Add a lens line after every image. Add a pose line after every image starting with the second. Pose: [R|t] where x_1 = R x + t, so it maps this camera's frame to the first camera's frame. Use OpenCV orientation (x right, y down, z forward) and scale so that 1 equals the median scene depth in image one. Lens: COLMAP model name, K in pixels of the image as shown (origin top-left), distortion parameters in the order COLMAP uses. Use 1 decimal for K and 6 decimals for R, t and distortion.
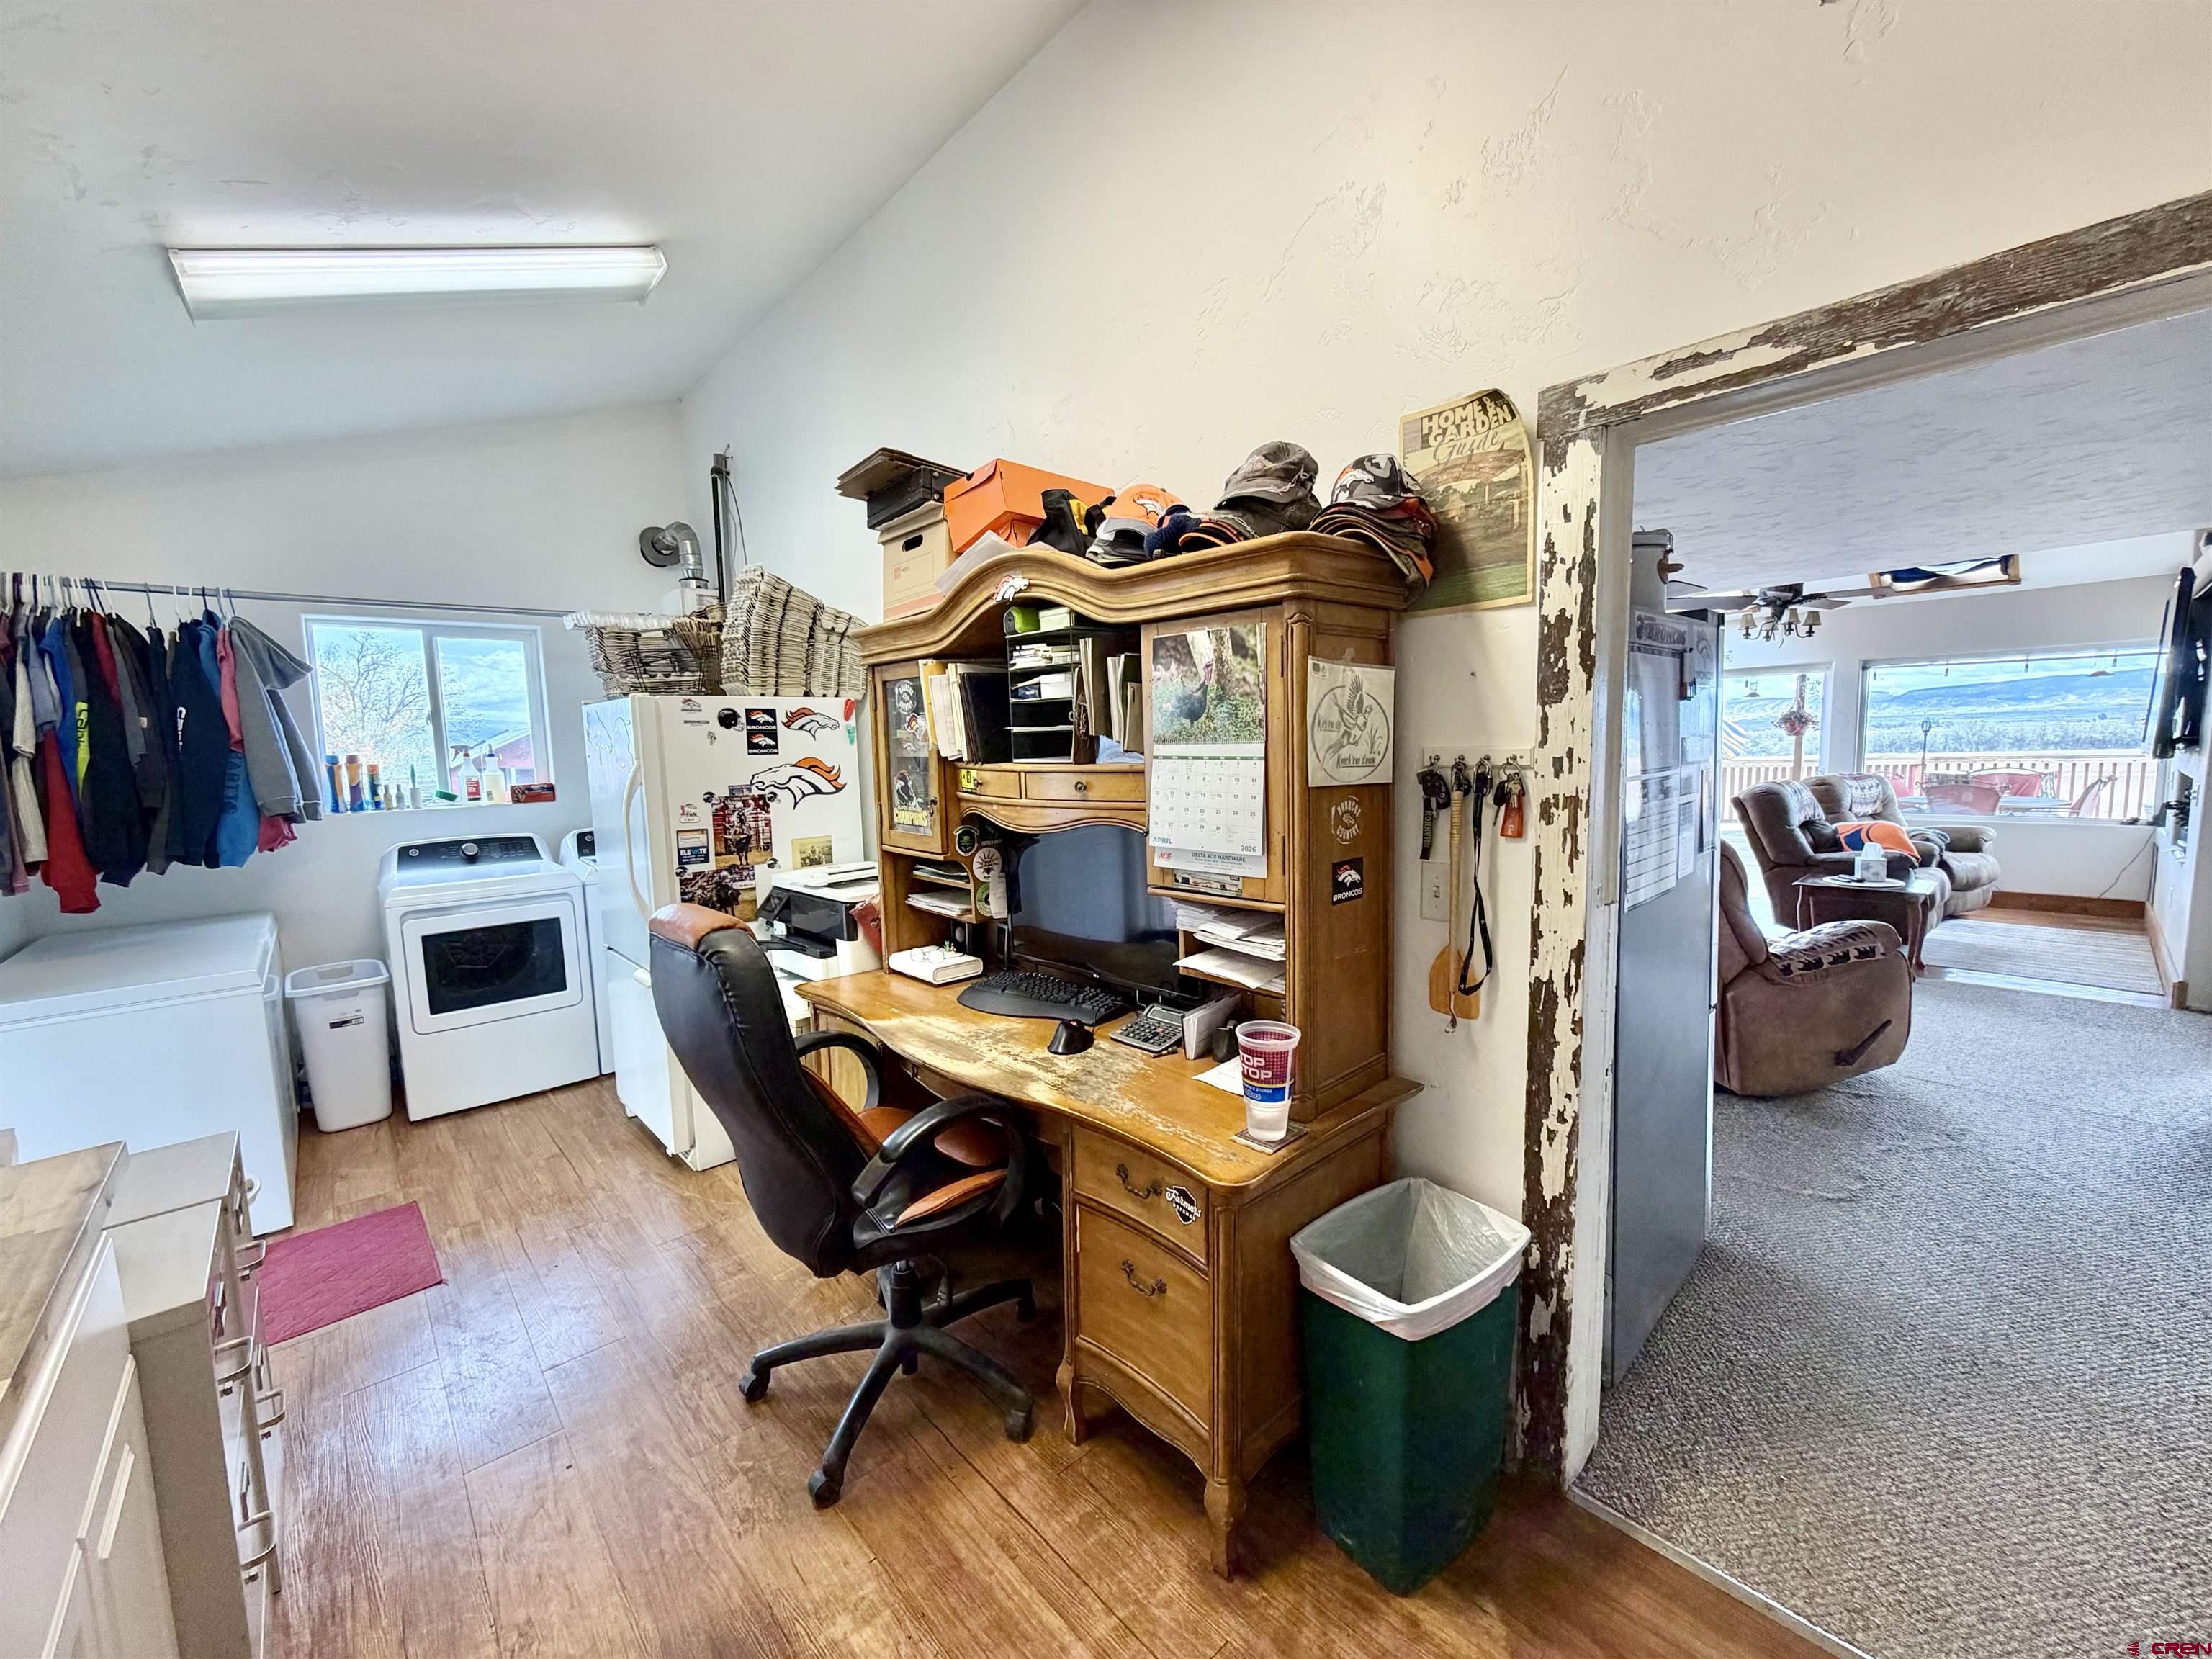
lens RADIAL K [[883.0, 0, 1118.8], [0, 883.0, 827.9], [0, 0, 1]] dist [-0.002806, 0.001278]
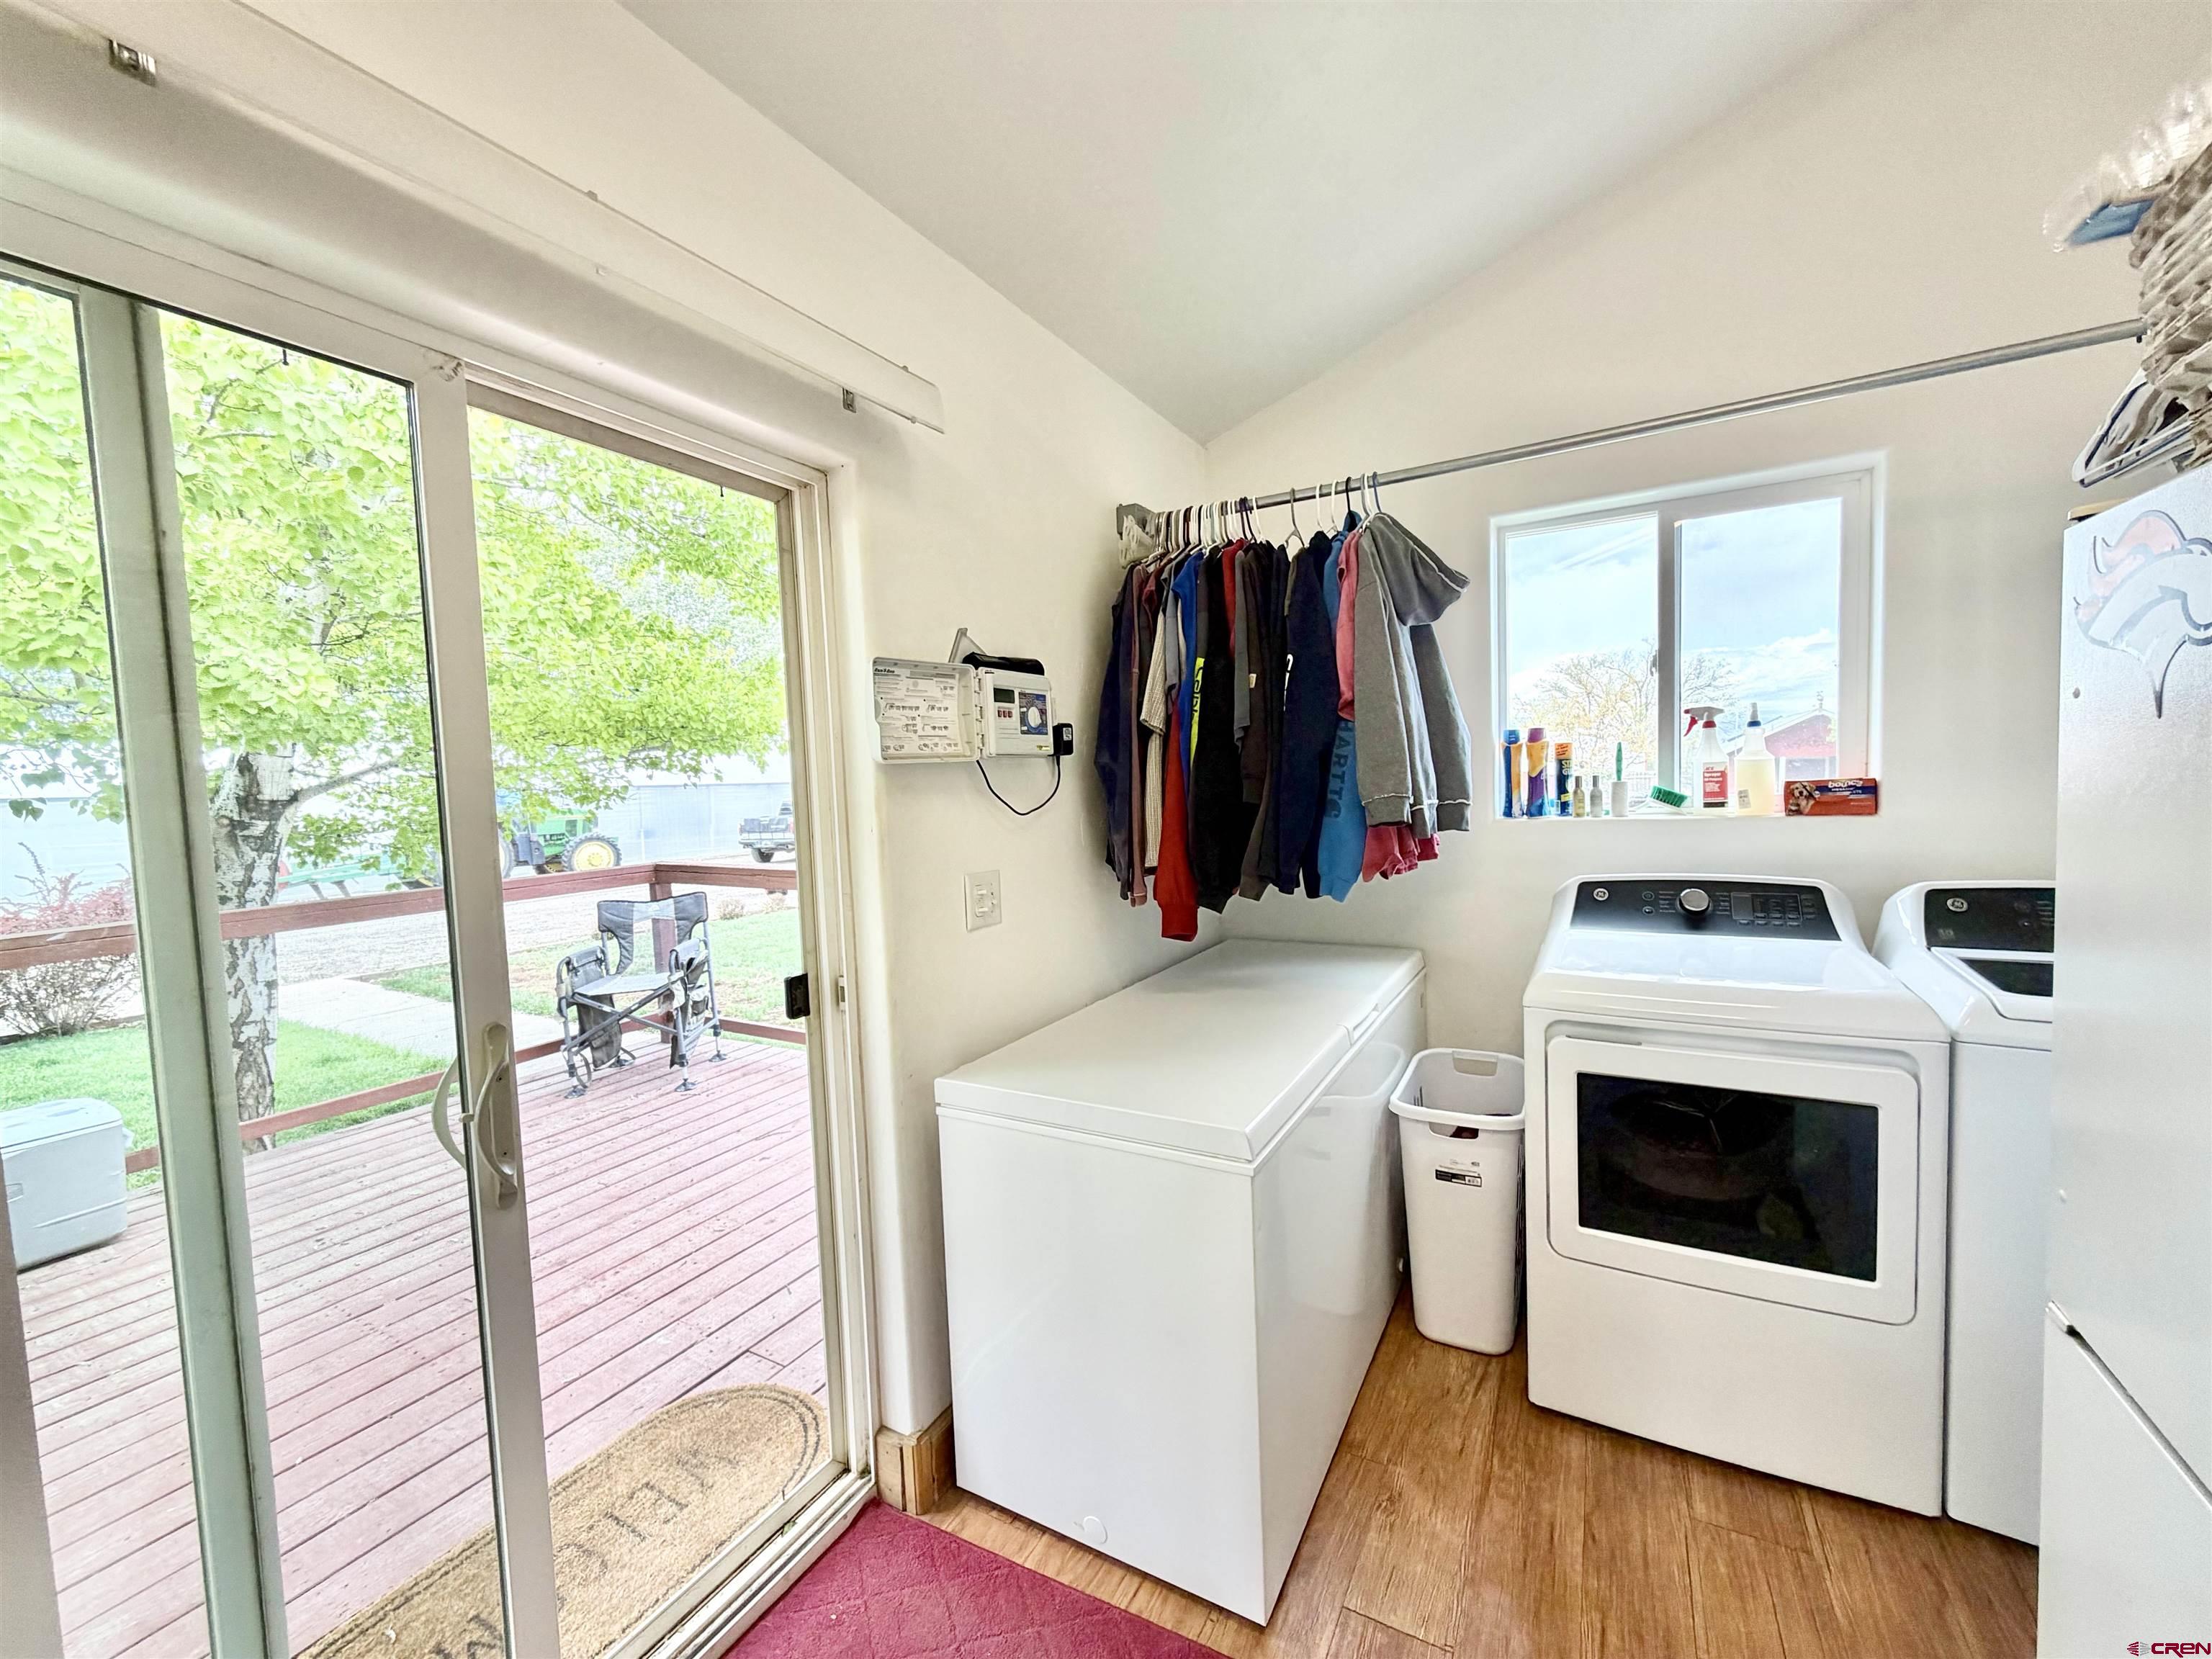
lens RADIAL K [[883.0, 0, 1120.7], [0, 883.0, 830.2], [0, 0, 1]] dist [-0.002806, 0.001278]
pose [[0.320329, 0.073784, -0.944428, -0.403470], [-0.062647, 0.996430, 0.056598, -0.030007], [0.945232, 0.041036, 0.323808, 0.579385]]
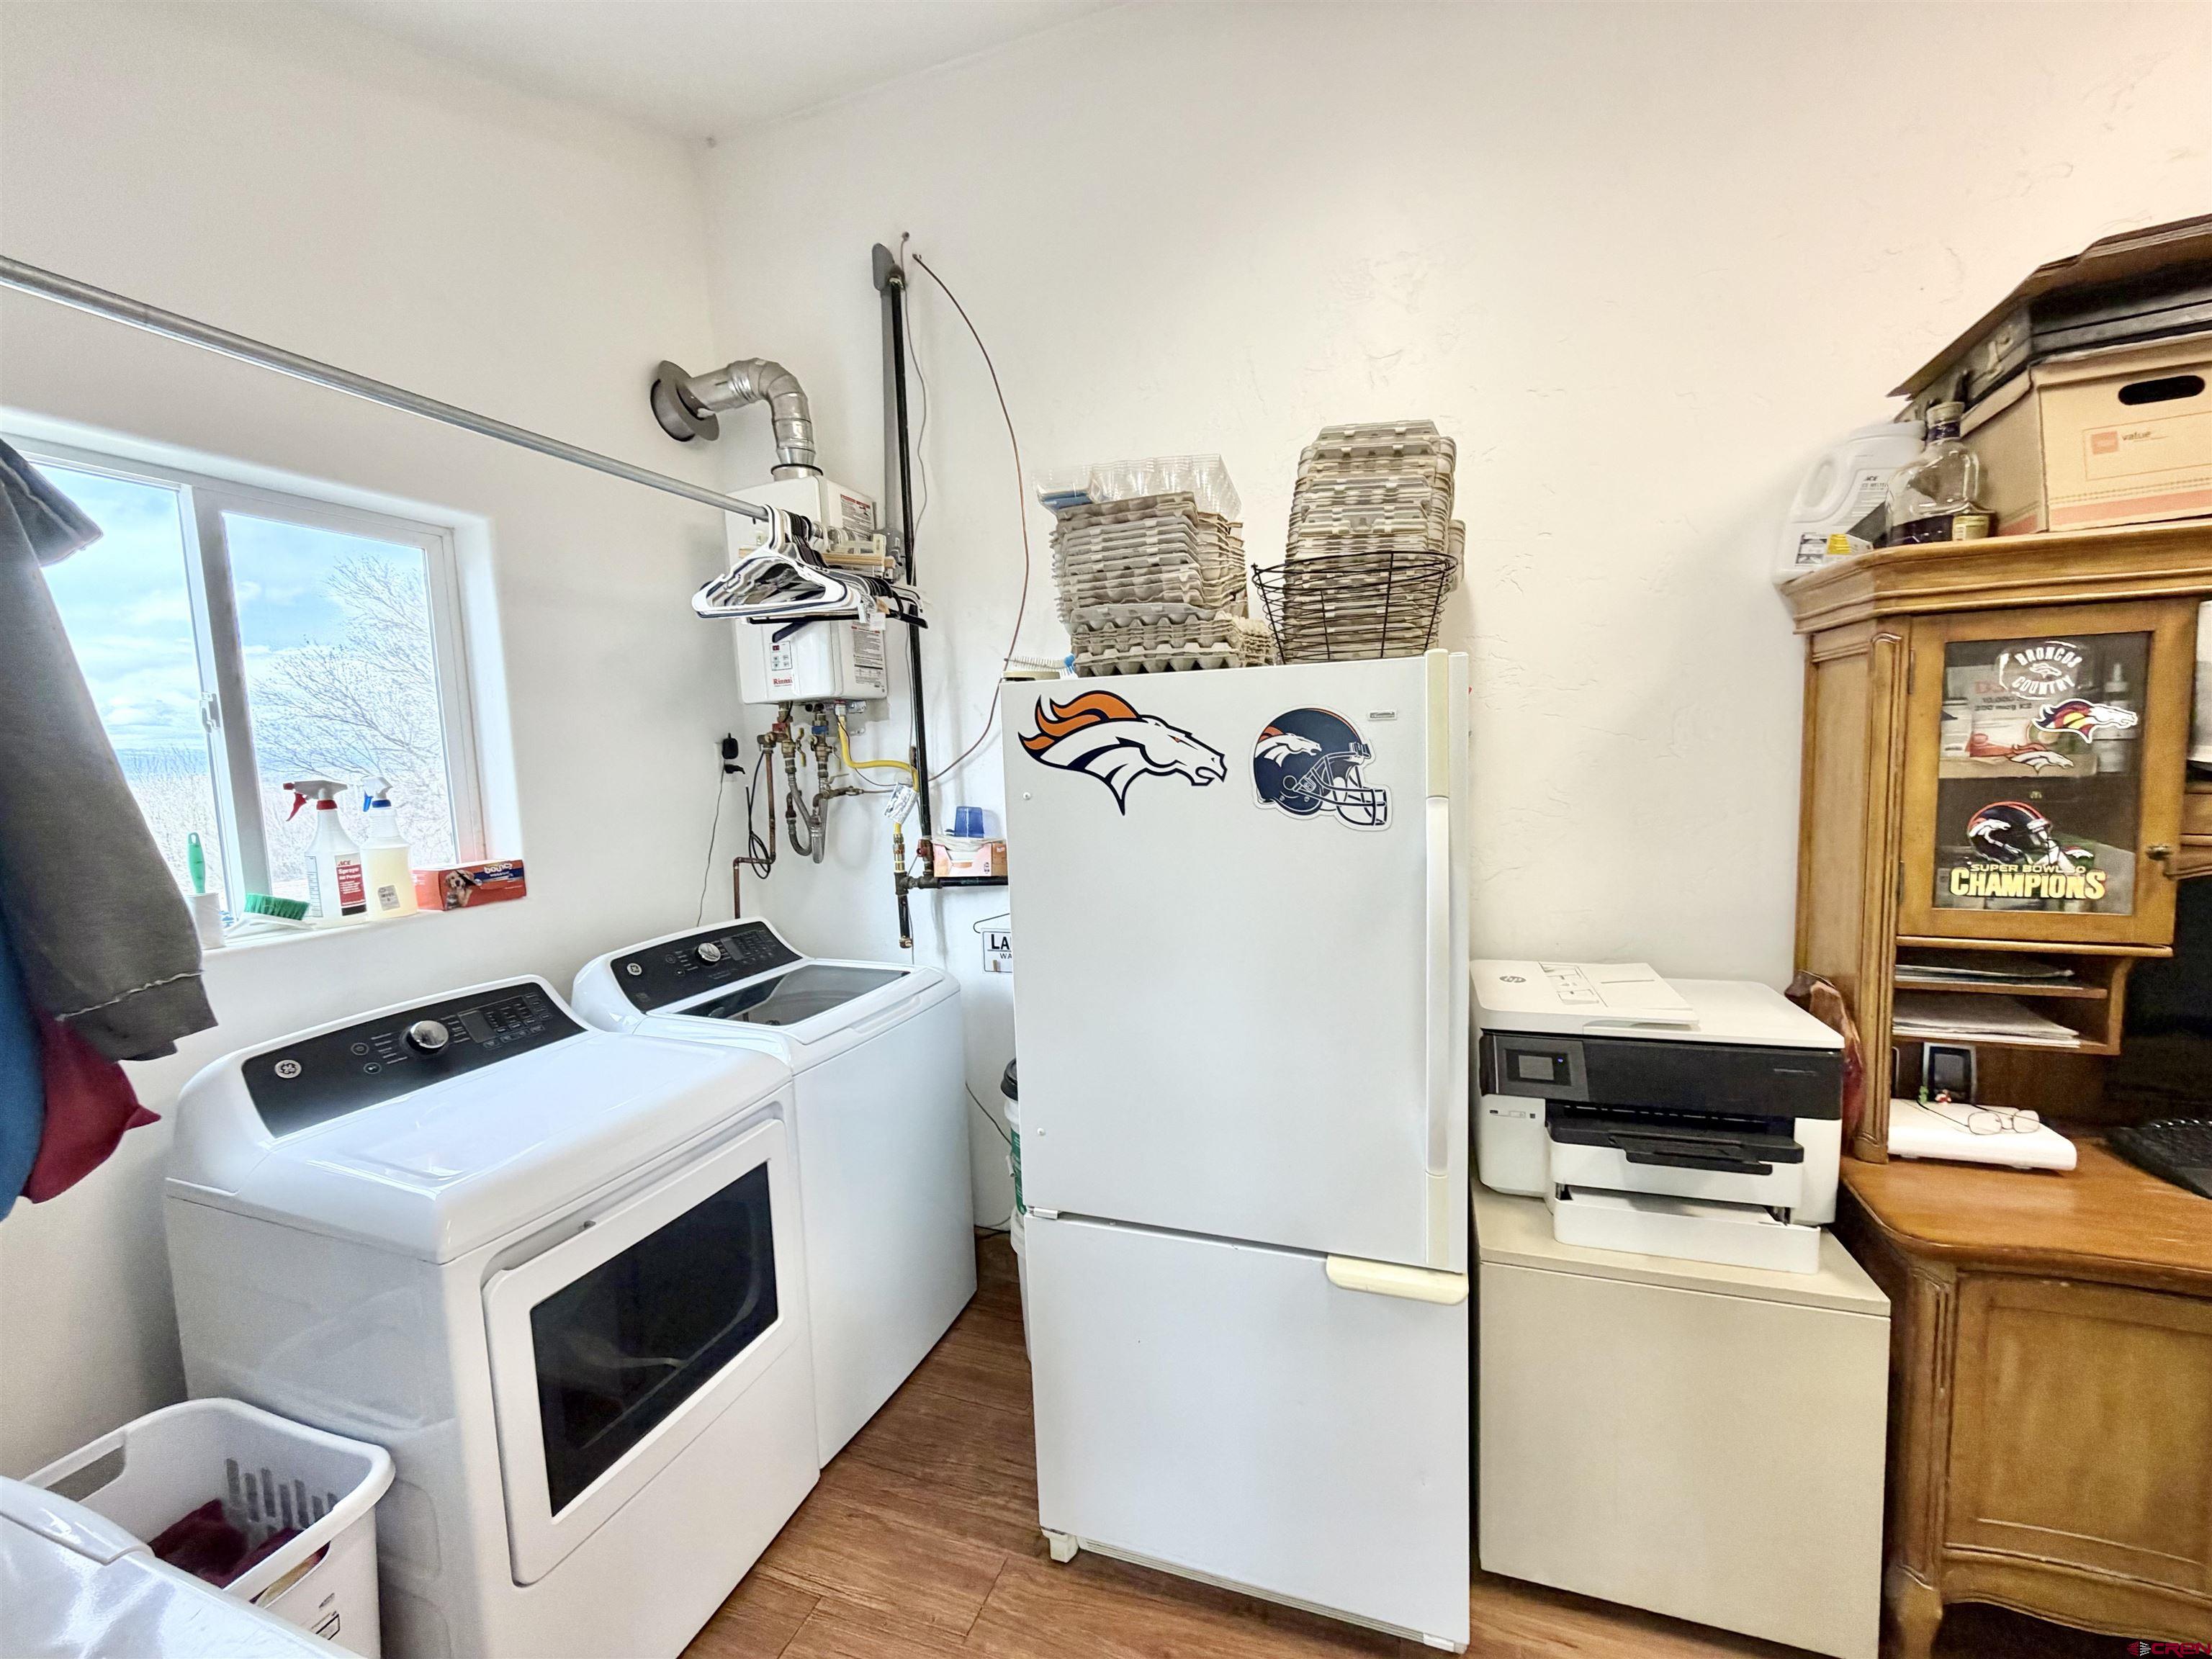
lens RADIAL K [[883.0, 0, 1109.0], [0, 883.0, 829.0], [0, 0, 1]] dist [-0.002806, 0.001278]
pose [[0.883109, -0.047143, 0.466793, -0.745454], [0.058529, 0.998236, -0.009913, -0.055816], [-0.465503, 0.036076, 0.884311, 0.567749]]
